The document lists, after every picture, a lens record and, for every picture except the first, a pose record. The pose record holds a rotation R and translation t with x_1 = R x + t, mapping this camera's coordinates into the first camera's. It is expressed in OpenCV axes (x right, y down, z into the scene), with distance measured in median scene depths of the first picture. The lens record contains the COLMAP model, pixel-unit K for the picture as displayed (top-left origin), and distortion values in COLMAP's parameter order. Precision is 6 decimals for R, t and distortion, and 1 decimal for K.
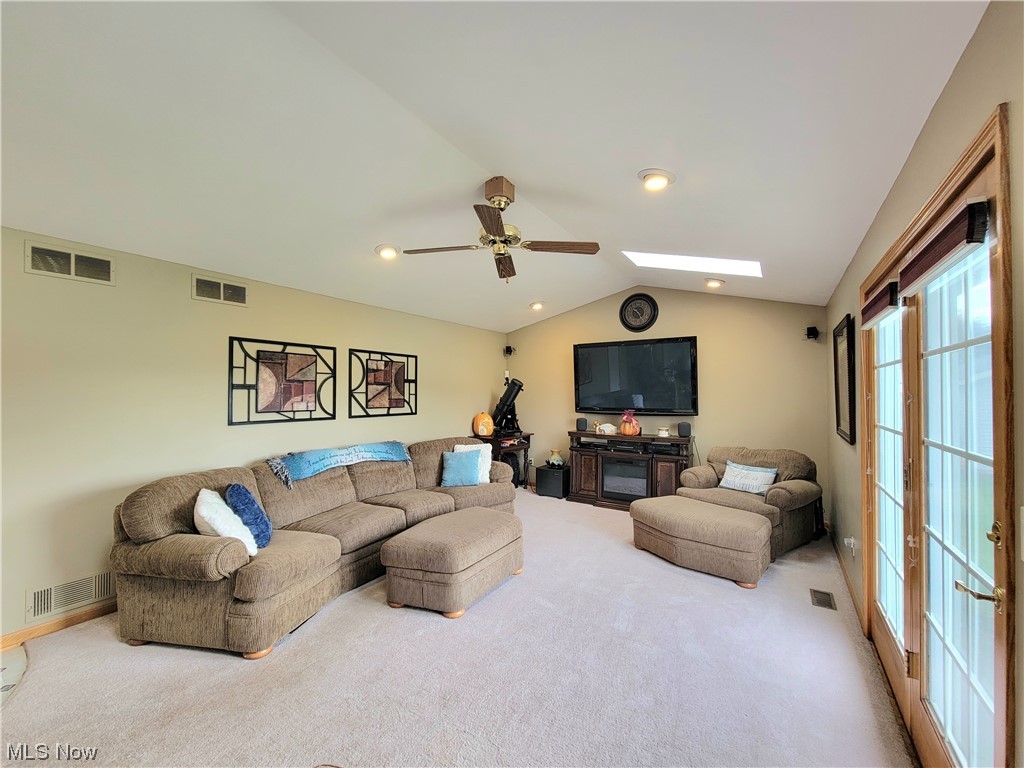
lens RADIAL K [[418.8, 0, 513.7], [0, 418.8, 386.7], [0, 0, 1]] dist [-0.001178, 0.000014]
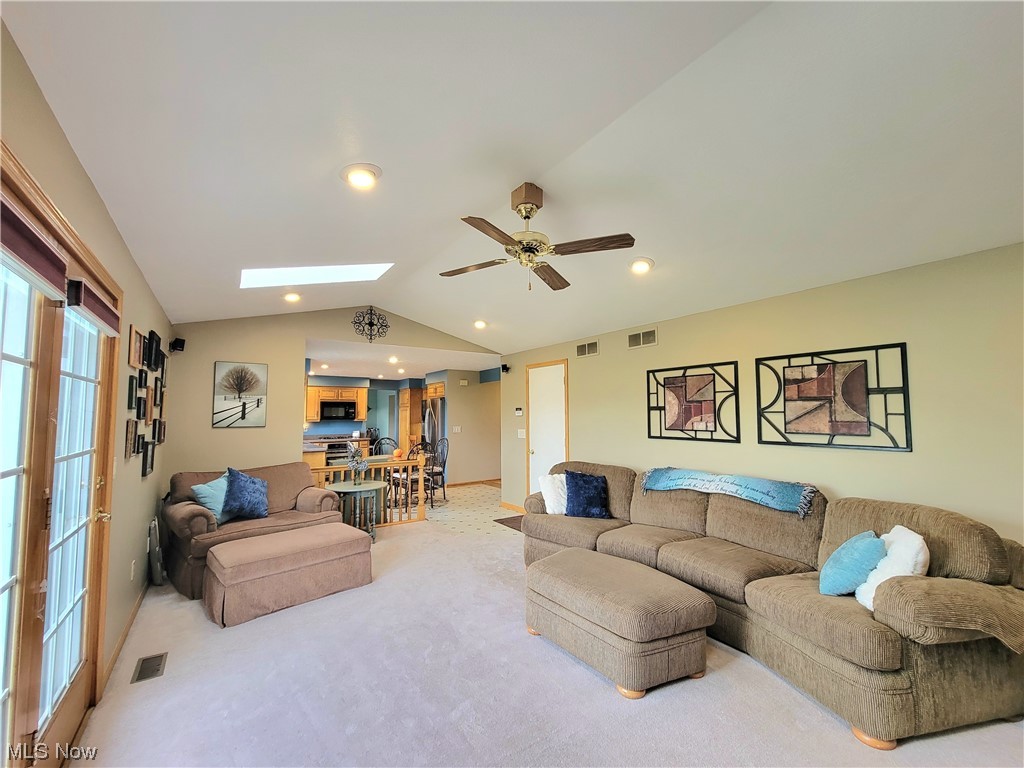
lens RADIAL K [[418.8, 0, 513.7], [0, 418.8, 386.7], [0, 0, 1]] dist [-0.001178, 0.000014]
pose [[-0.386485, -0.059258, -0.920390, 0.576531], [0.020123, 0.997154, -0.072651, 0.015199], [0.922076, -0.046599, -0.384193, 0.922131]]
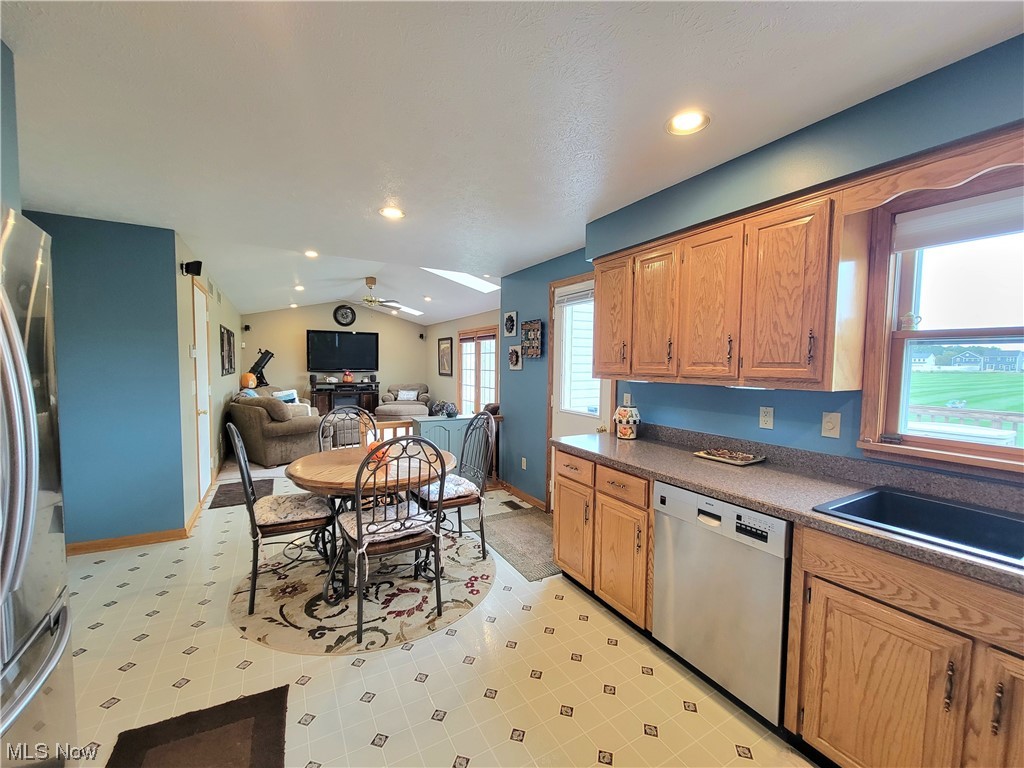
lens RADIAL K [[418.8, 0, 513.7], [0, 418.8, 386.7], [0, 0, 1]] dist [-0.001178, 0.000014]
pose [[0.470758, -0.042982, 0.881215, -1.105921], [-0.020744, 0.997997, 0.059760, 0.007286], [-0.882019, -0.046413, 0.468923, -0.586284]]
